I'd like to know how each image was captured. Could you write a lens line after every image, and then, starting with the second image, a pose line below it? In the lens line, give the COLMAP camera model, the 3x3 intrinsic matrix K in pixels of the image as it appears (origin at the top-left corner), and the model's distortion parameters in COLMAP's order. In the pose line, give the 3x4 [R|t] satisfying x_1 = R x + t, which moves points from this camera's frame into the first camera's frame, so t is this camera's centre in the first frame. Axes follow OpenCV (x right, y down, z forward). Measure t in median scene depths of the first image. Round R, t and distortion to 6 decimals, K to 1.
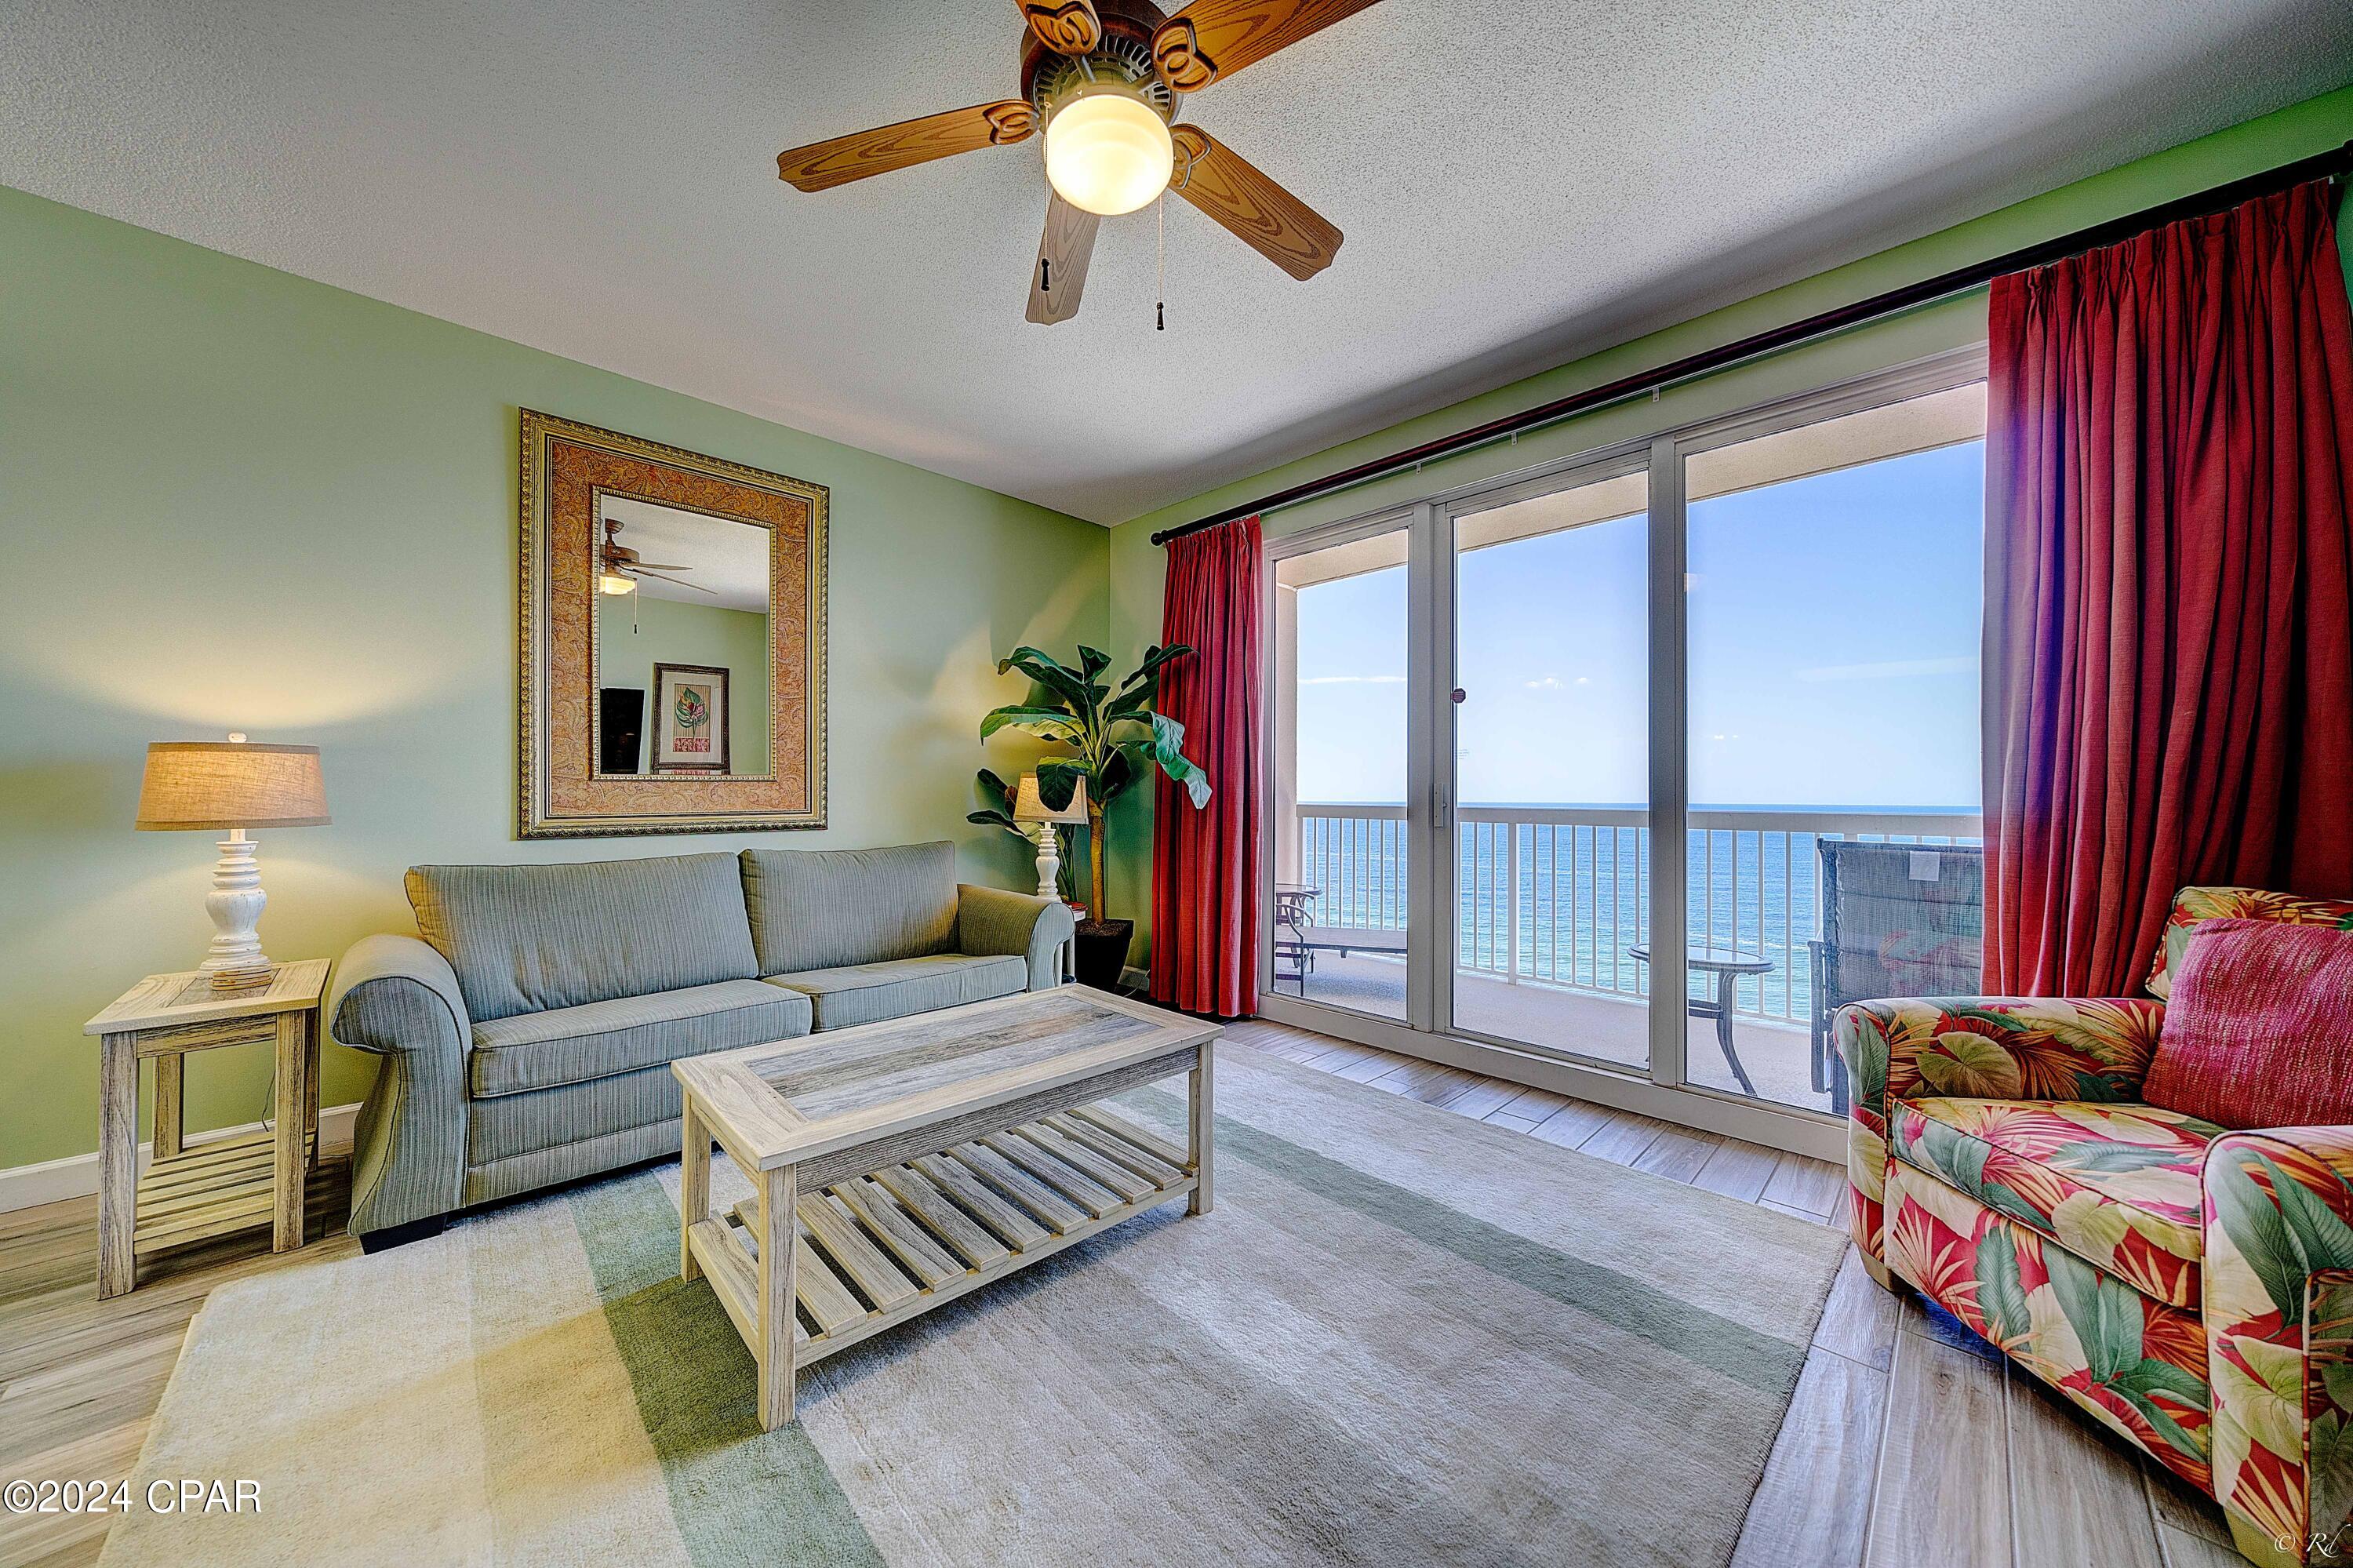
lens RADIAL K [[818.1, 0, 1192.7], [0, 818.1, 785.1], [0, 0, 1]] dist [-0.000643, -0.000322]
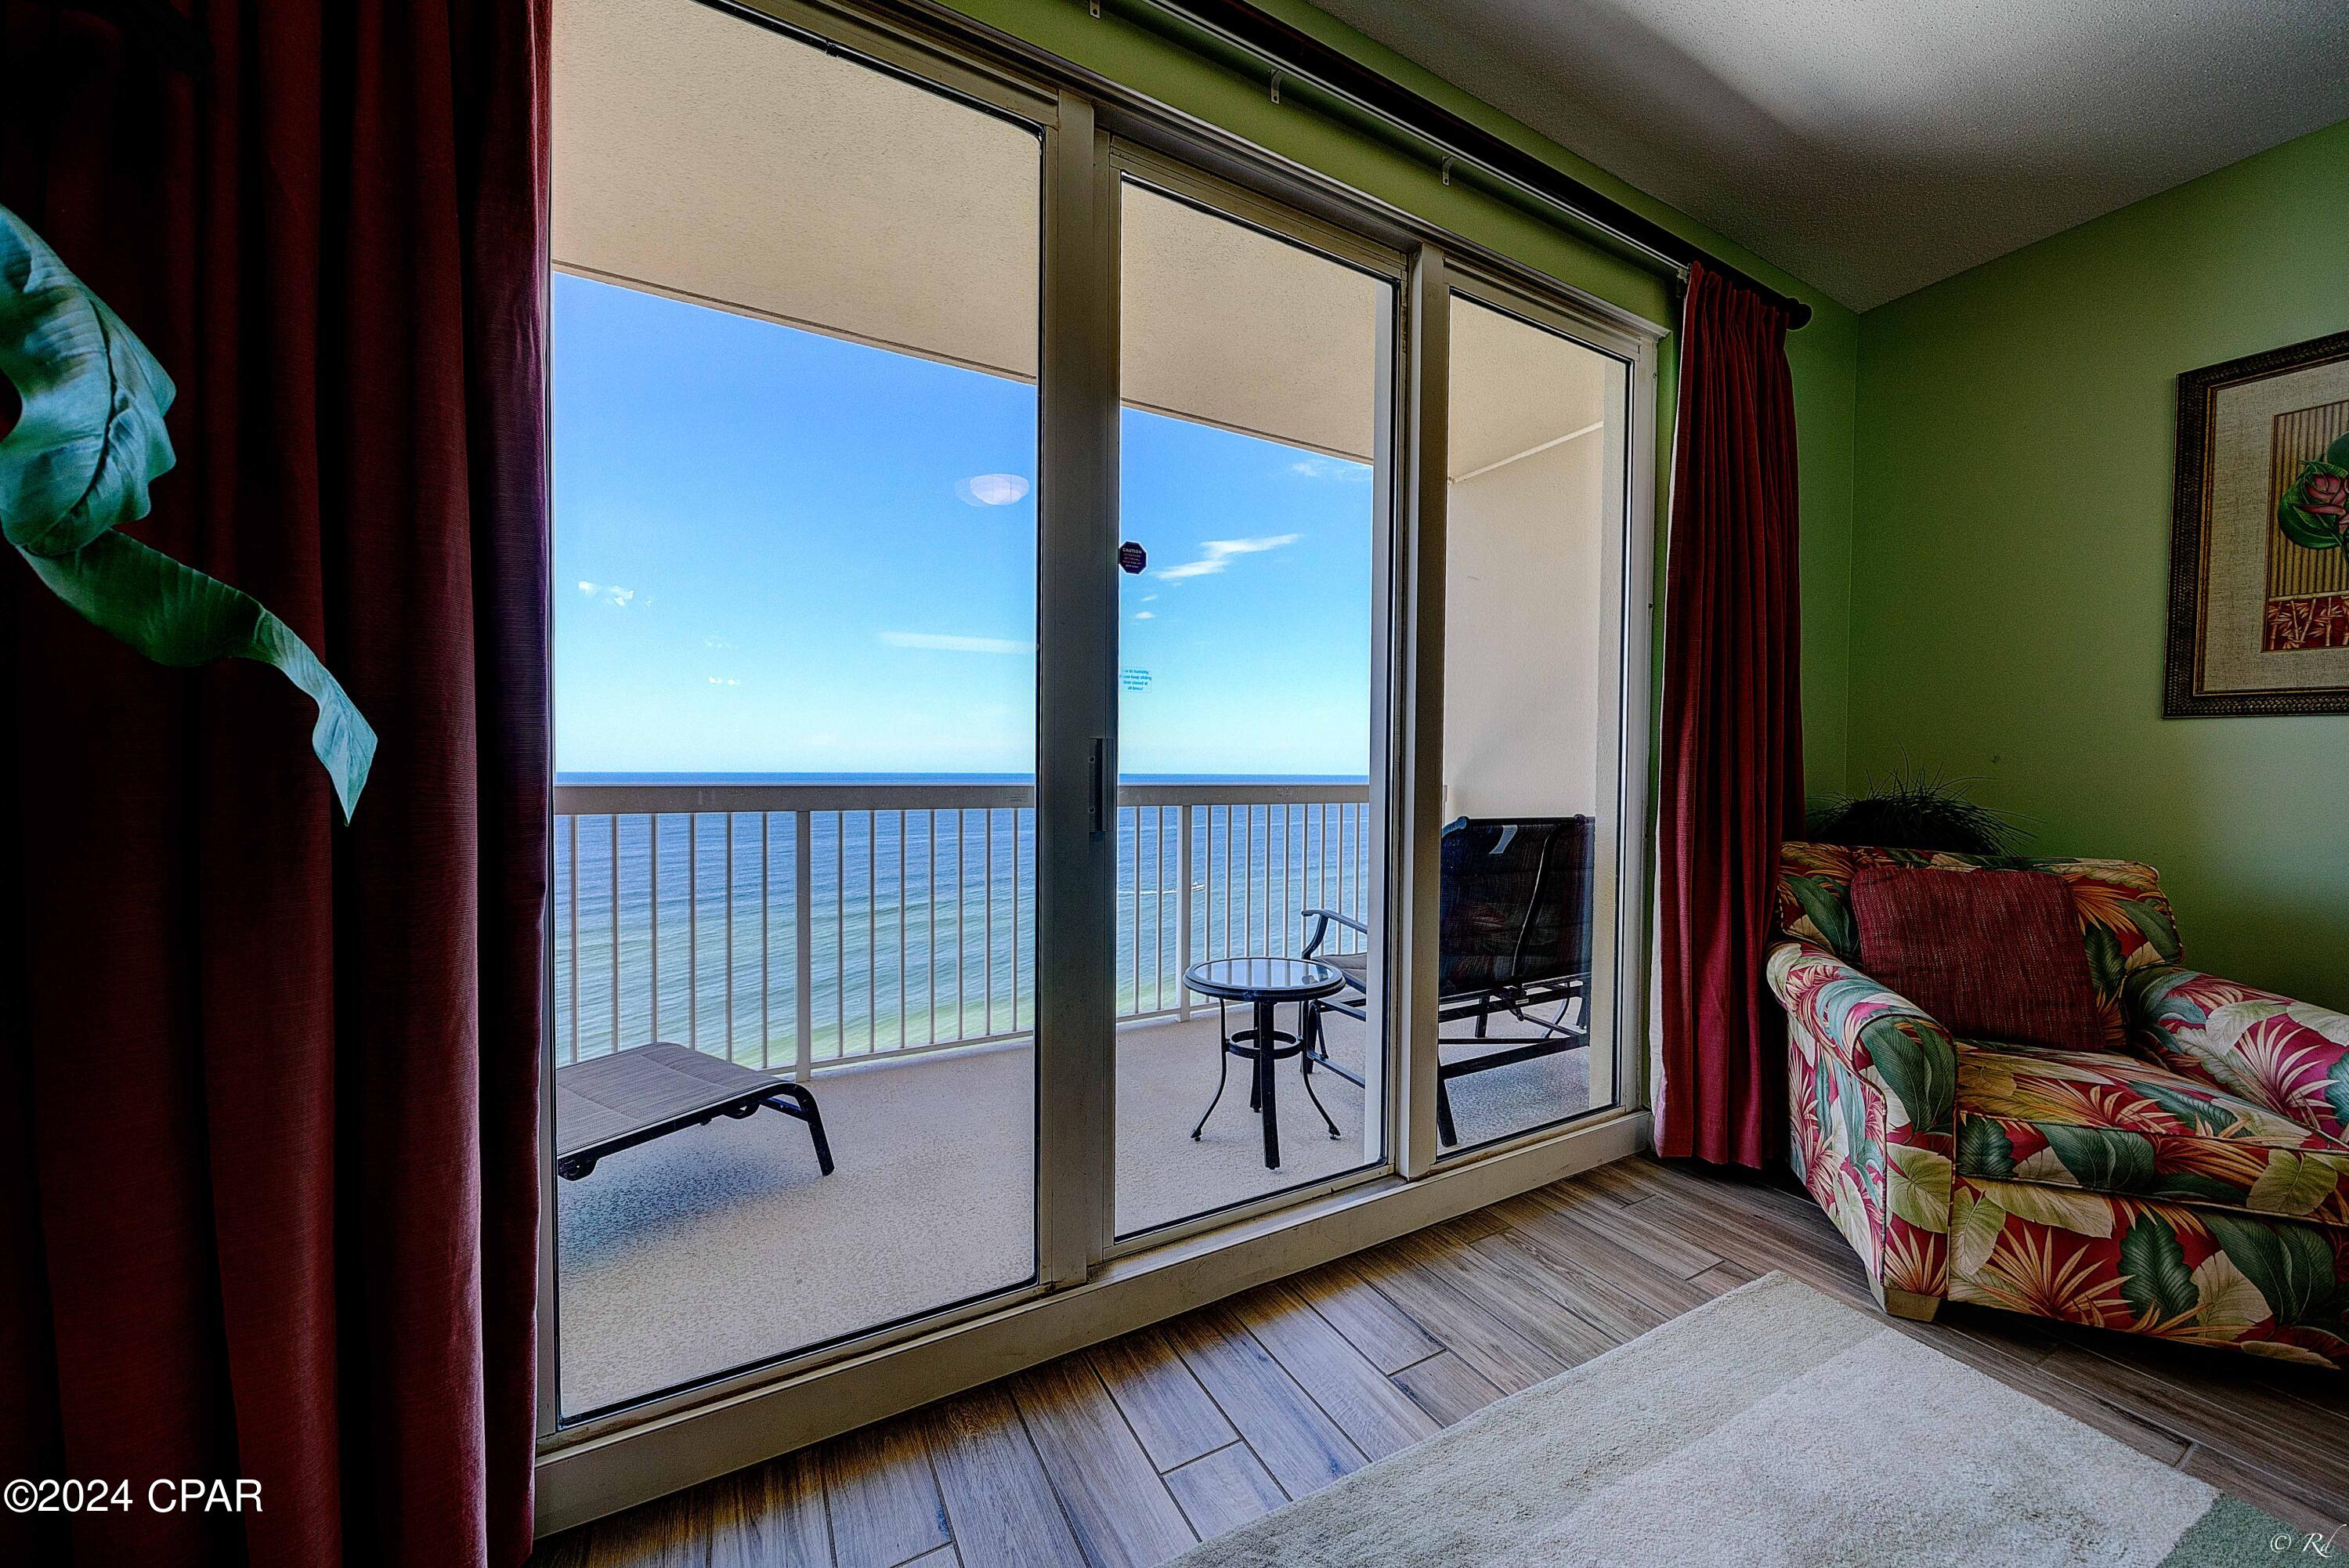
lens RADIAL K [[816.7, 0, 1177.3], [0, 816.7, 785.1], [0, 0, 1]] dist [-0.000643, -0.000322]
pose [[0.300846, -0.011113, 0.953608, -0.268122], [-0.023573, 0.999540, 0.019085, 0.036180], [-0.953381, -0.028221, 0.300446, 1.713794]]
